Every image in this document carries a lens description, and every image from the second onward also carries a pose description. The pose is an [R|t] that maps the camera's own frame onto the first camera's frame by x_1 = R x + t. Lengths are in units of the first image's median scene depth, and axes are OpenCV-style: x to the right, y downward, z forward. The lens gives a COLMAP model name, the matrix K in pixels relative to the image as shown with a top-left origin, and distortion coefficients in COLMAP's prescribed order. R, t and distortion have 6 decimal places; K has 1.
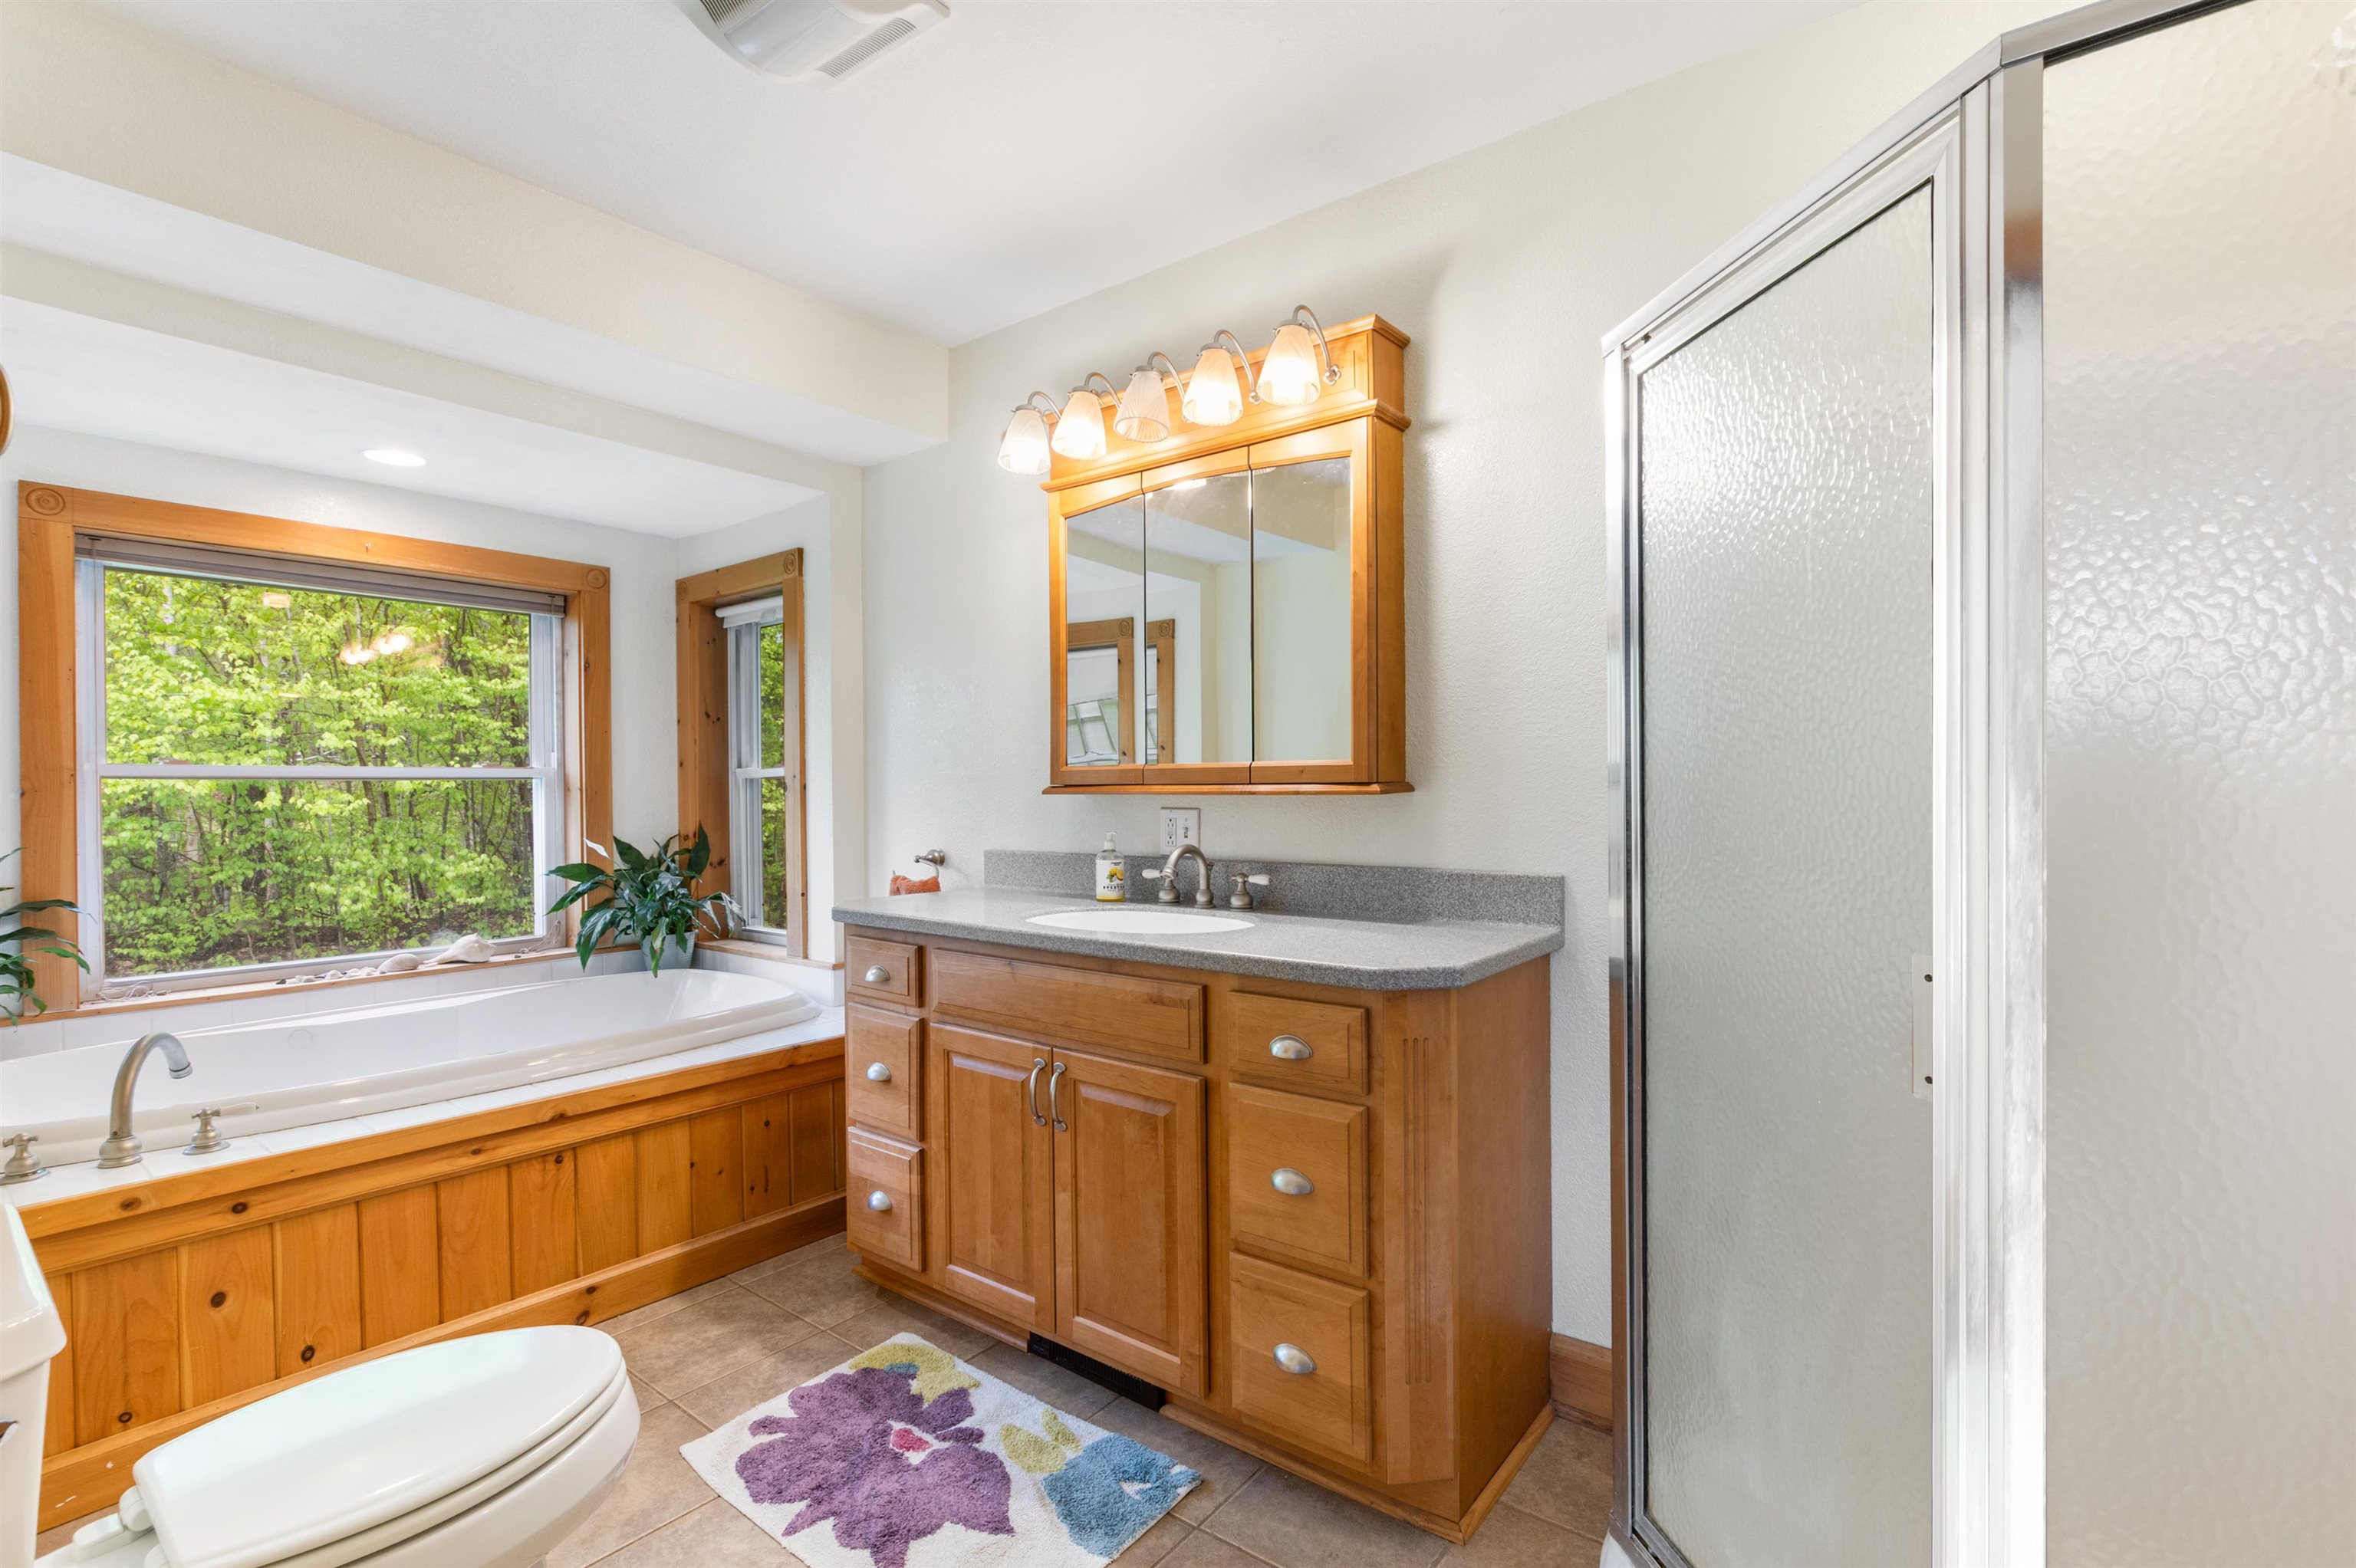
lens RADIAL K [[1045.2, 0, 1178.8], [0, 1045.2, 794.6], [0, 0, 1]] dist [-0.026393, 0.003391]
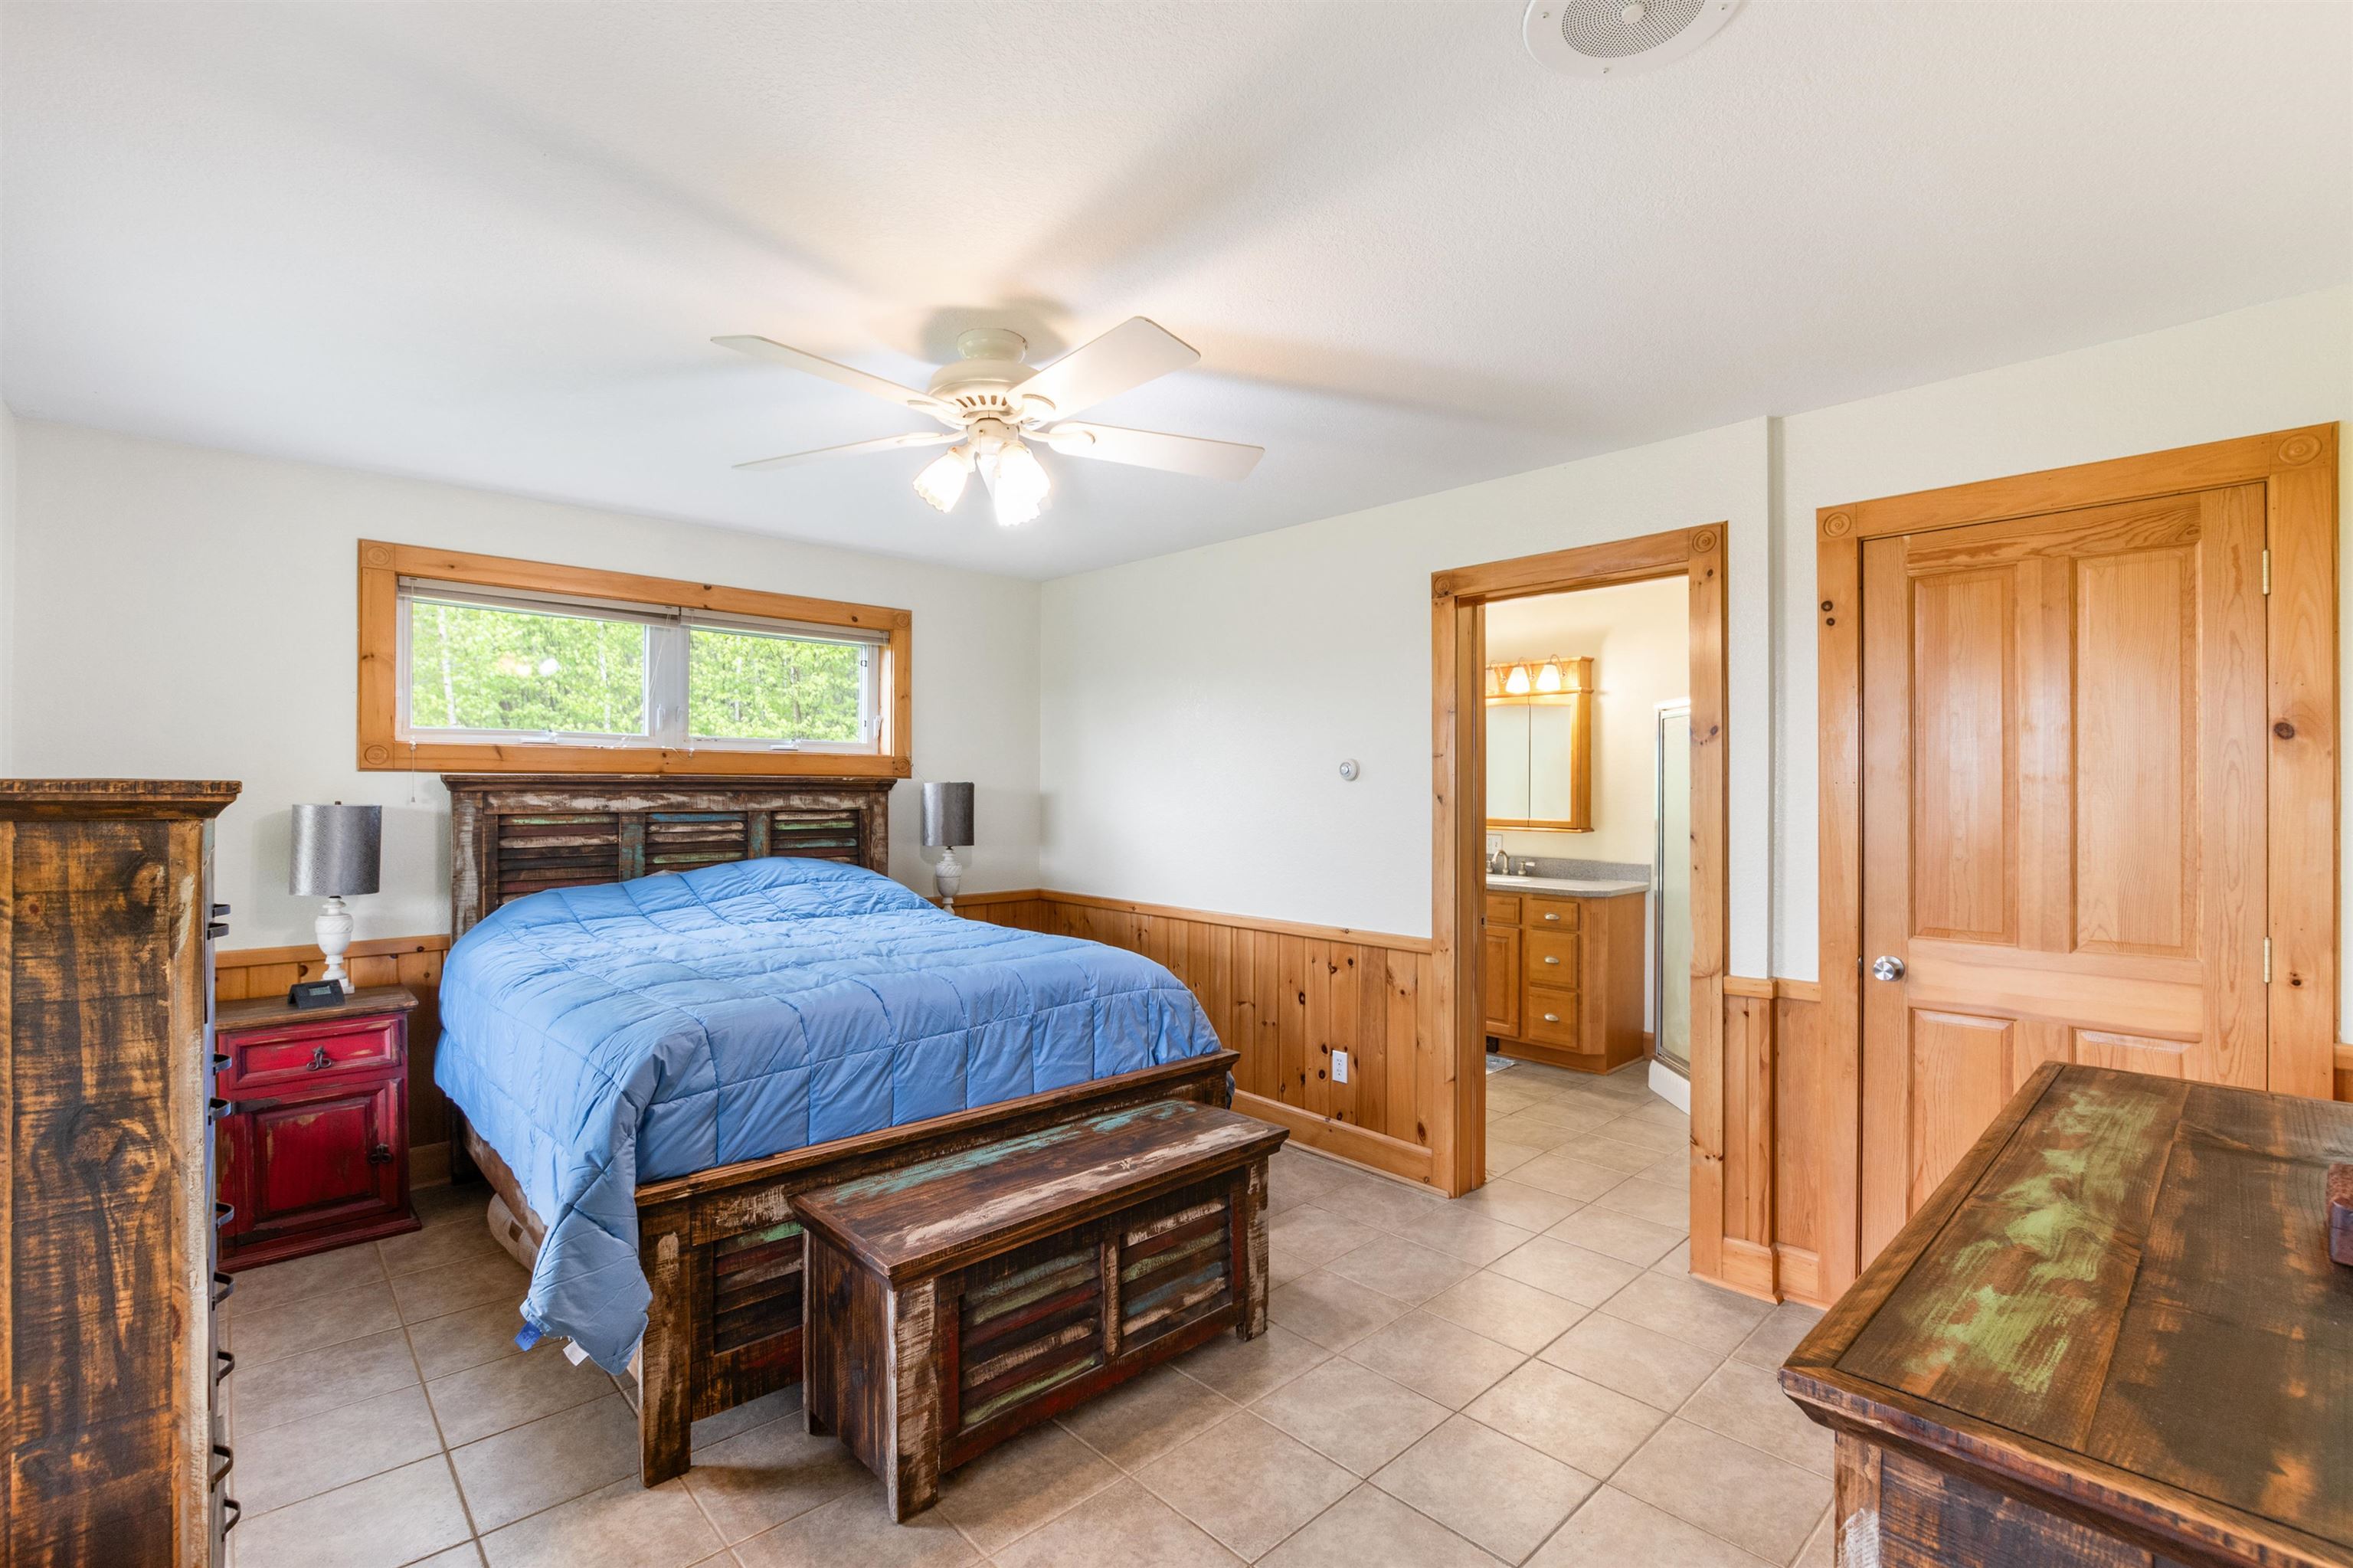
lens RADIAL K [[1044.0, 0, 1192.3], [0, 1044.0, 778.3], [0, 0, 1]] dist [-0.026393, 0.003391]
pose [[0.989081, 0.010373, -0.147005, -0.459880], [-0.012195, 0.999860, -0.011496, -0.109847], [0.146865, 0.013163, 0.989069, -2.045056]]
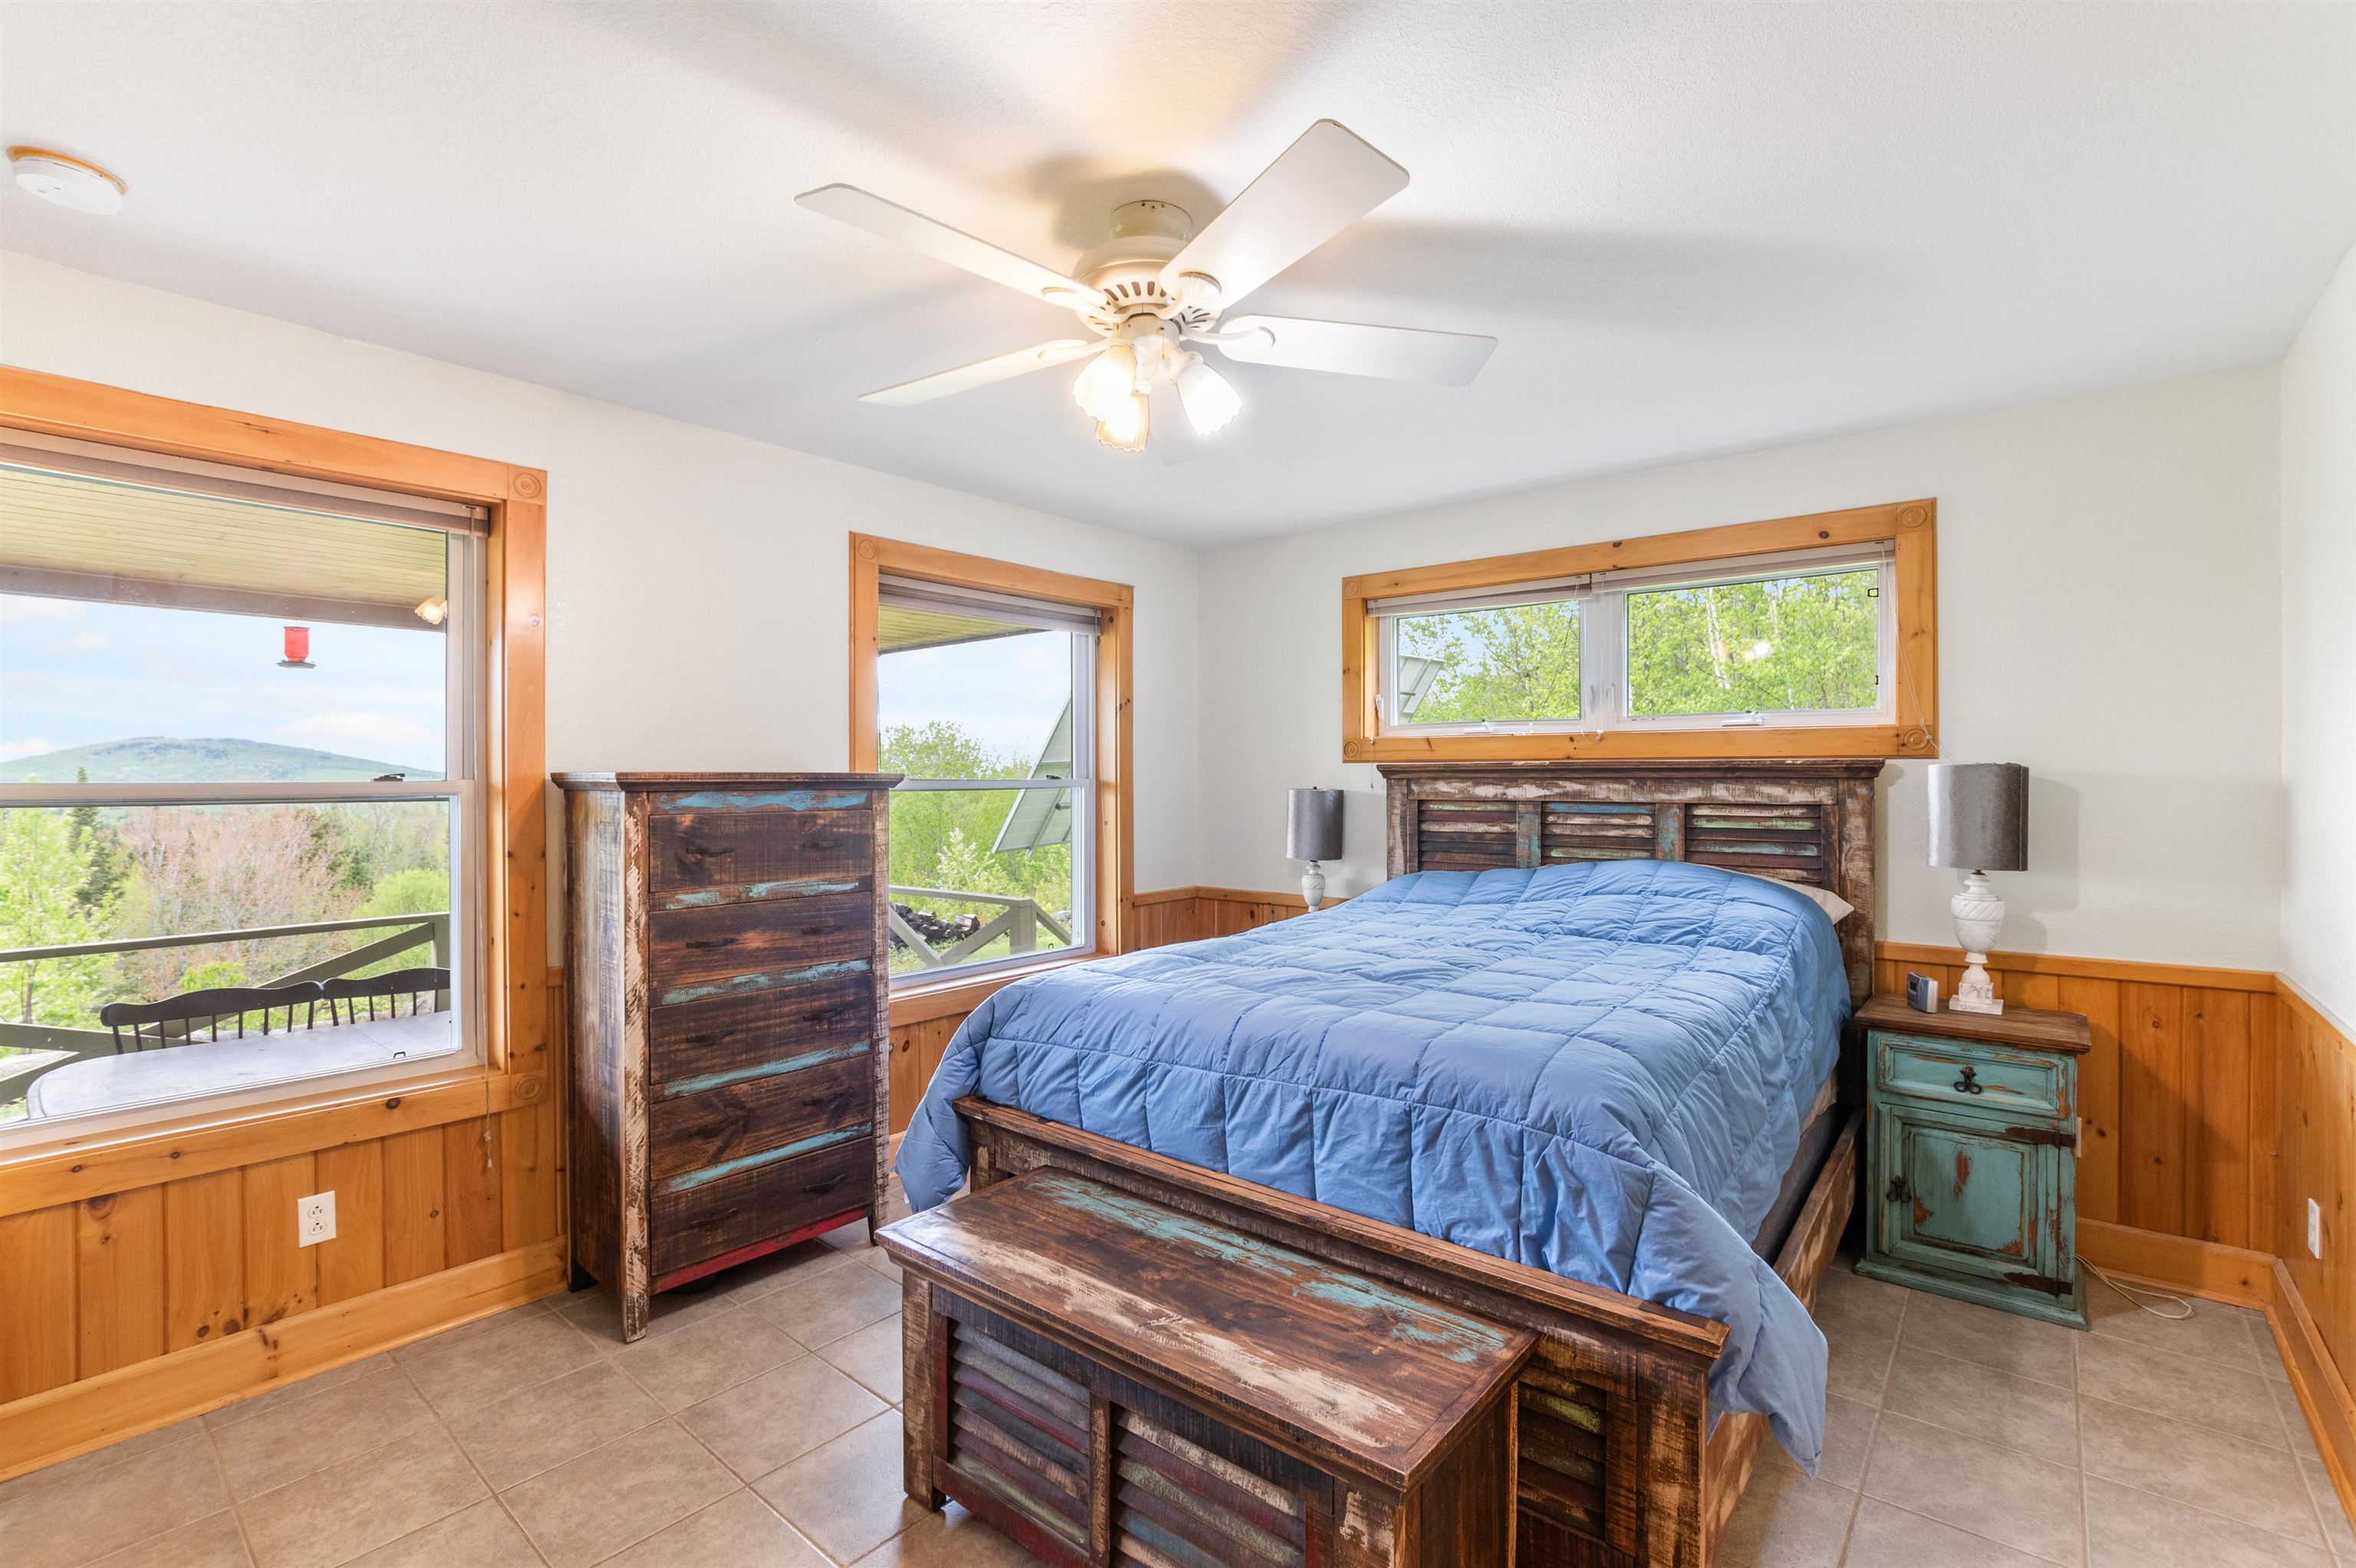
lens RADIAL K [[1045.2, 0, 1181.7], [0, 1045.2, 773.3], [0, 0, 1]] dist [-0.026393, 0.003391]
pose [[-0.028095, 0.005687, -0.999589, 2.863759], [-0.001566, 0.999982, 0.005733, -0.138347], [0.999604, 0.001726, -0.028086, 5.064484]]
